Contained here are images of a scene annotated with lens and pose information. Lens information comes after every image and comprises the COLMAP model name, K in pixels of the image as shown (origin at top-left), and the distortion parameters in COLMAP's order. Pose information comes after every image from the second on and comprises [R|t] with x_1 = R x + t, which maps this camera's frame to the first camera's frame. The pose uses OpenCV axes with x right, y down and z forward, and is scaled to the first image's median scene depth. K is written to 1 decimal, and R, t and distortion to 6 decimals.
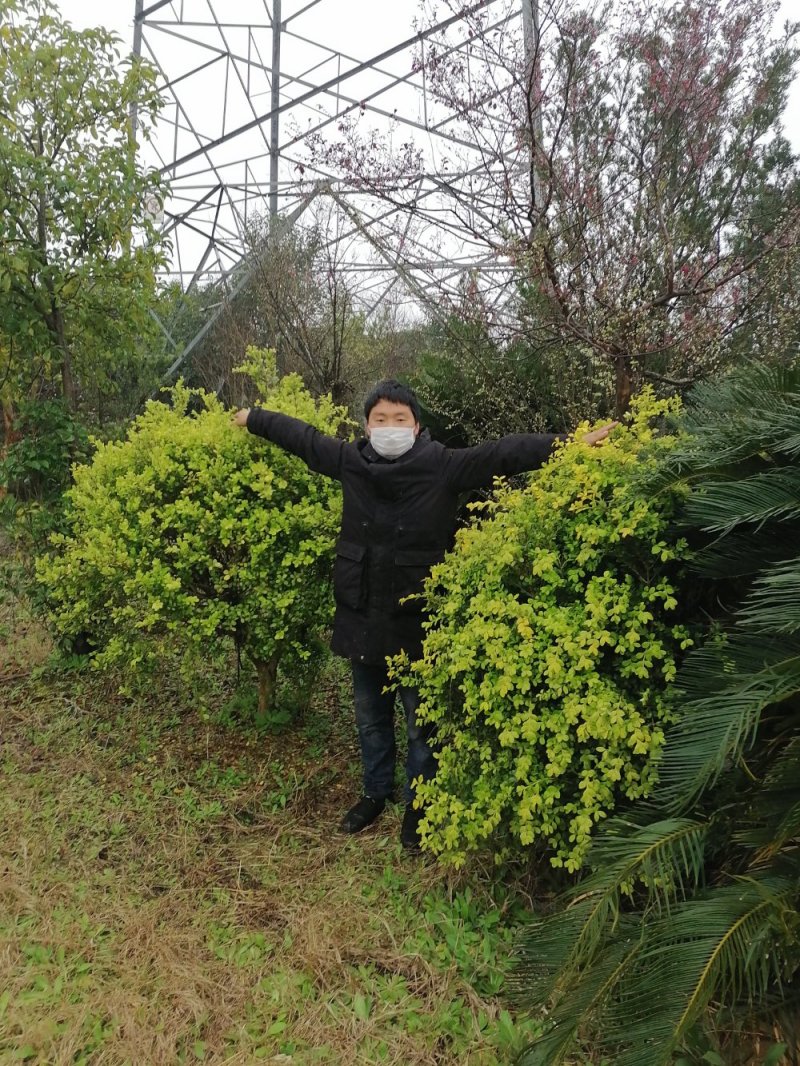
lens RADIAL K [[807.5, 0, 393.2], [0, 807.5, 533.4], [0, 0, 1]] dist [0.023966, -0.005952]
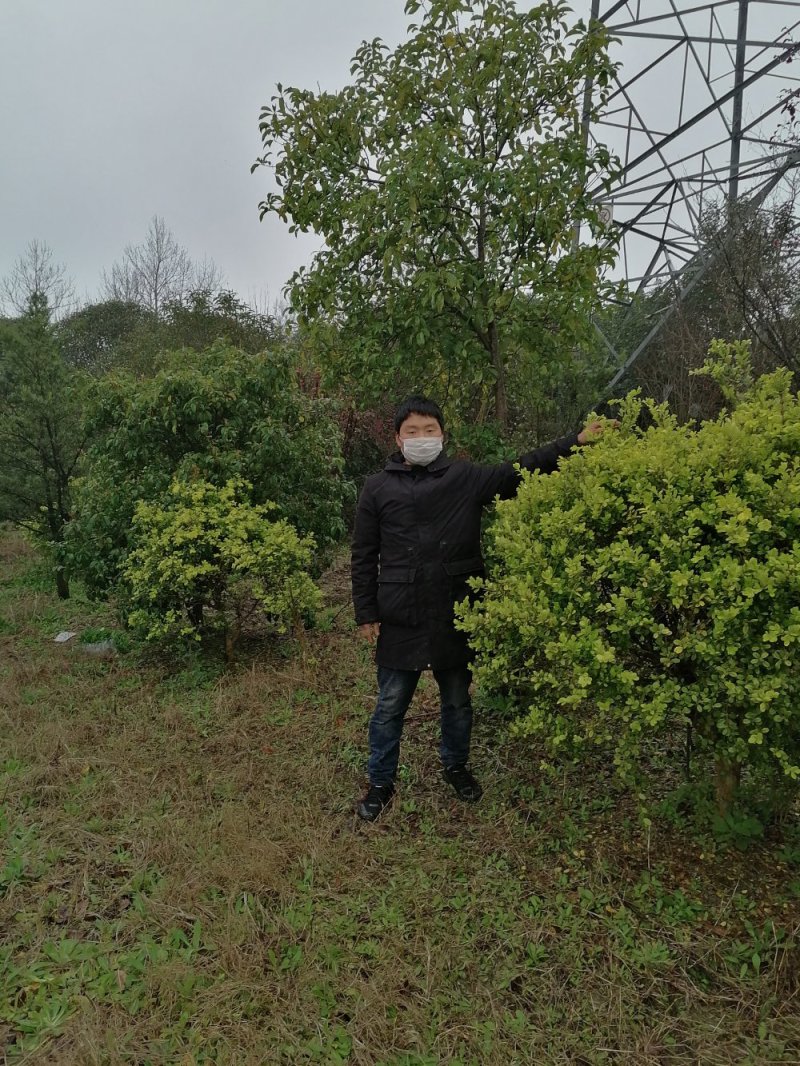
lens RADIAL K [[782.4, 0, 403.3], [0, 782.4, 538.8], [0, 0, 1]] dist [0.117386, -0.114892]
pose [[0.865761, 0.019532, -0.500076, -0.056719], [-0.022377, 0.999750, 0.000308, -0.039399], [0.499957, 0.010923, 0.865981, 0.220363]]
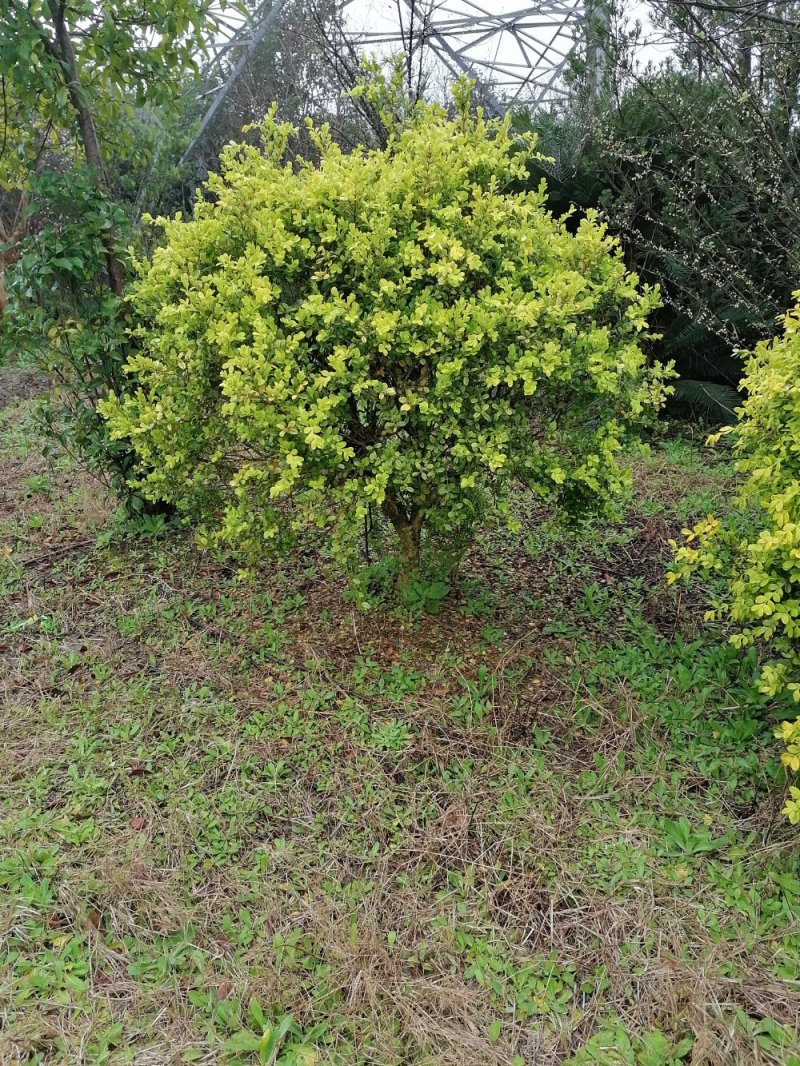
lens RADIAL K [[769.4, 0, 372.8], [0, 769.4, 531.5], [0, 0, 1]] dist [0.218720, -0.330386]
pose [[0.998538, -0.043400, -0.032233, -0.198883], [0.049403, 0.974678, 0.218087, 0.008937], [0.021952, -0.219360, 0.975397, 0.337233]]
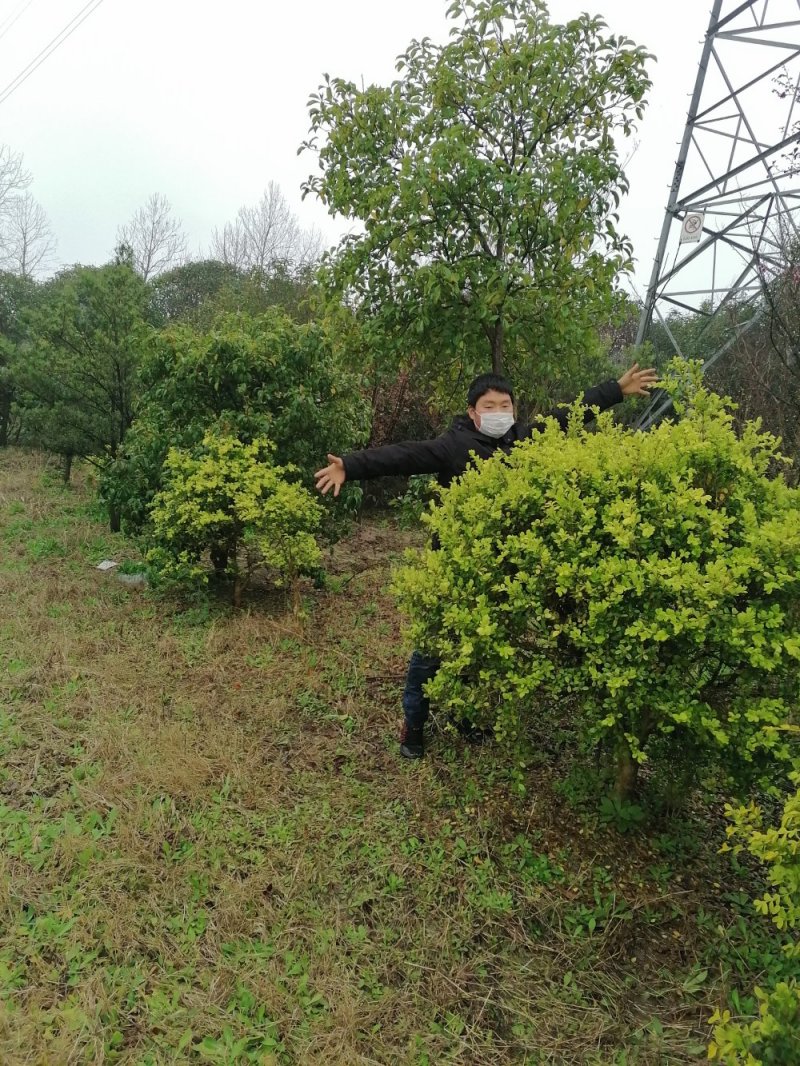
lens RADIAL K [[770.1, 0, 400.0], [0, 770.1, 533.0], [0, 0, 1]] dist [0.119558, -0.111944]
pose [[0.805933, 0.139195, -0.575411, 0.098578], [-0.151822, 0.988056, 0.026371, -0.040129], [0.572209, 0.066107, 0.817439, 0.239432]]
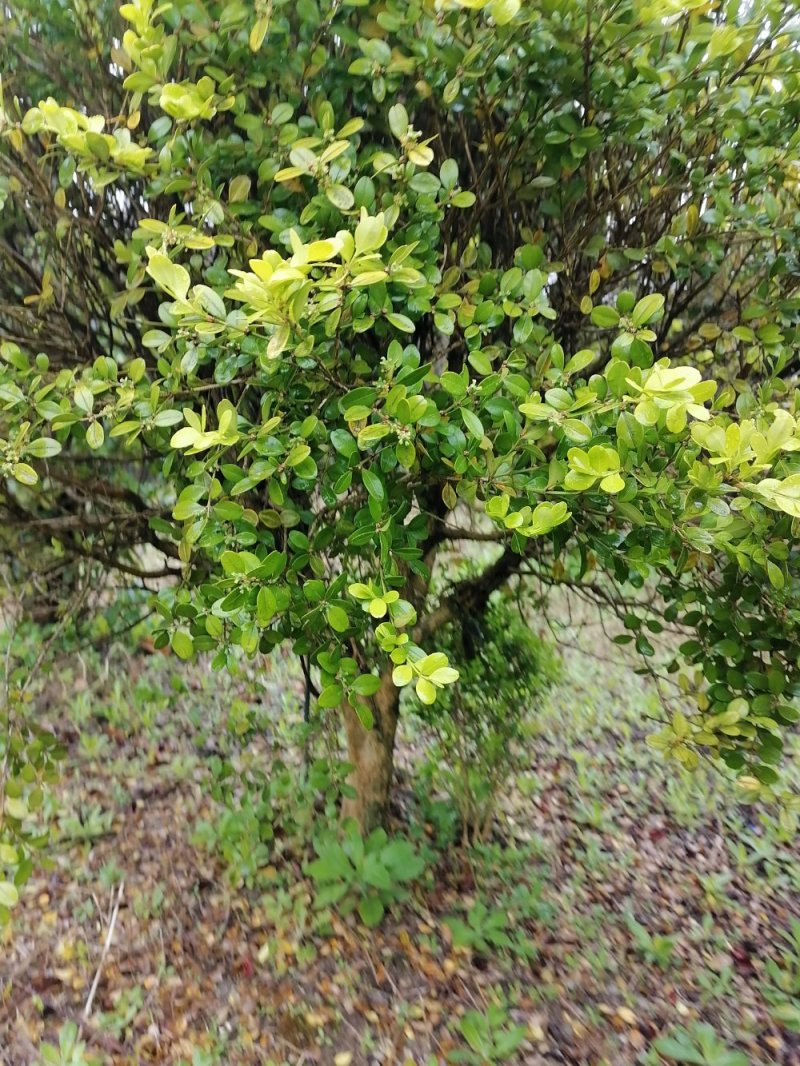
lens RADIAL K [[807.5, 0, 393.2], [0, 807.5, 533.4], [0, 0, 1]] dist [0.023966, -0.005952]
pose [[0.963977, 0.058639, -0.259442, -0.076046], [-0.065904, 0.997638, -0.019386, 0.122037], [0.257692, 0.035786, 0.965564, 0.797552]]
